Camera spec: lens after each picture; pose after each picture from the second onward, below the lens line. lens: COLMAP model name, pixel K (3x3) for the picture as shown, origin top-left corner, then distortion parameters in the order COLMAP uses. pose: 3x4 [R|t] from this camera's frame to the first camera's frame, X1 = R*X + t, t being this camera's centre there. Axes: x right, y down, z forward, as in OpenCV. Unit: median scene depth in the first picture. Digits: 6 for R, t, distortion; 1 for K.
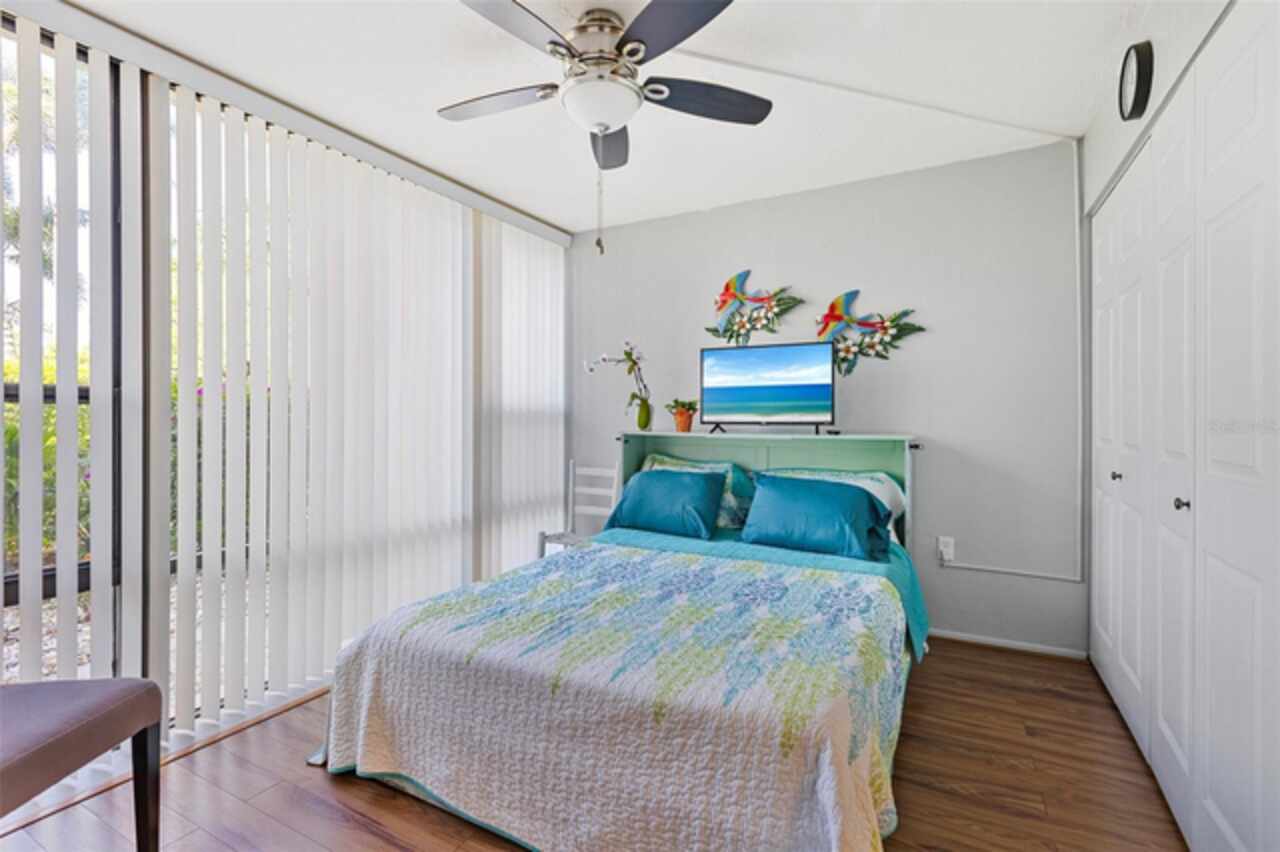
lens RADIAL K [[576.0, 0, 637.1], [0, 576.0, 420.7], [0, 0, 1]] dist [-0.001335, -0.000461]
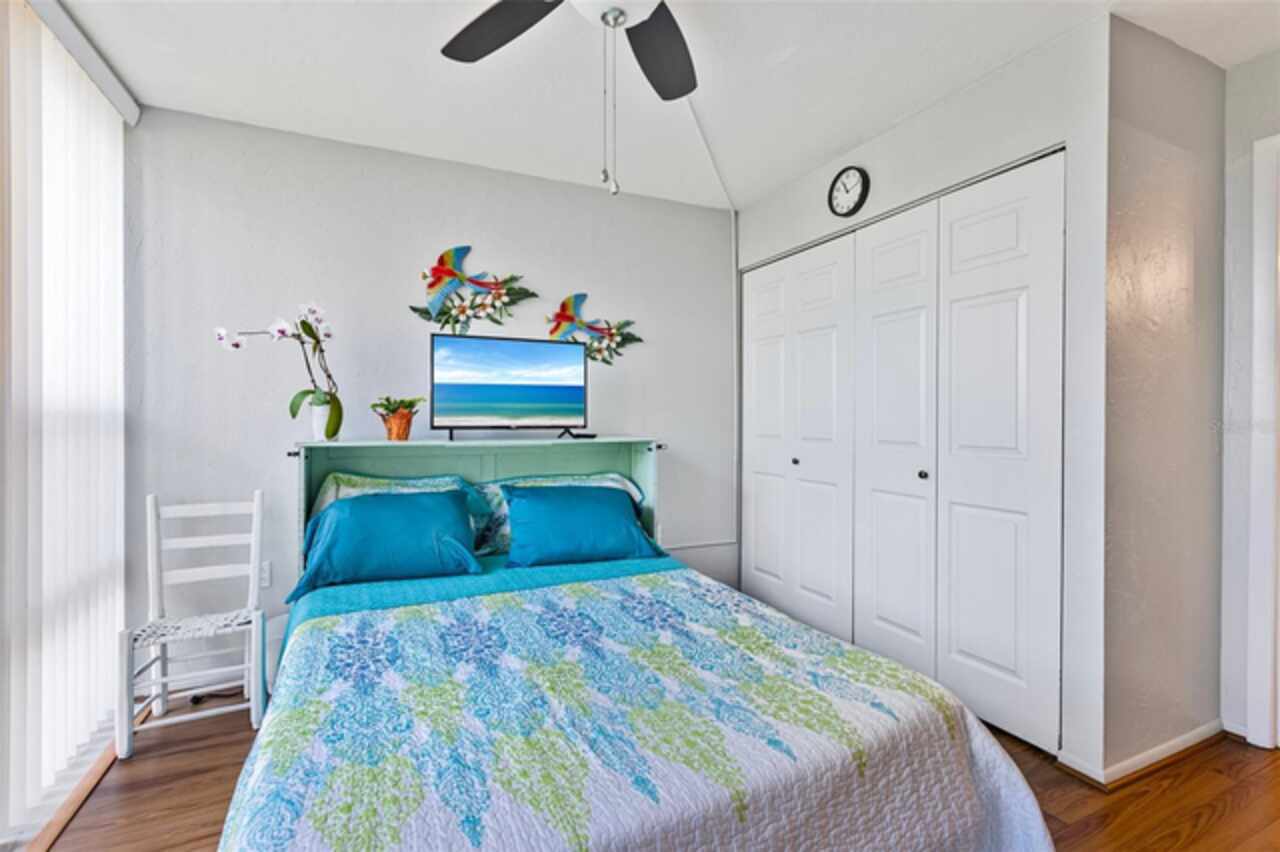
lens RADIAL K [[576.0, 0, 637.1], [0, 576.0, 420.7], [0, 0, 1]] dist [-0.001335, -0.000461]
pose [[0.591971, -0.001923, 0.805957, -0.370185], [0.008823, 0.999953, -0.004095, -0.000403], [-0.805911, 0.009535, 0.591960, 0.331682]]
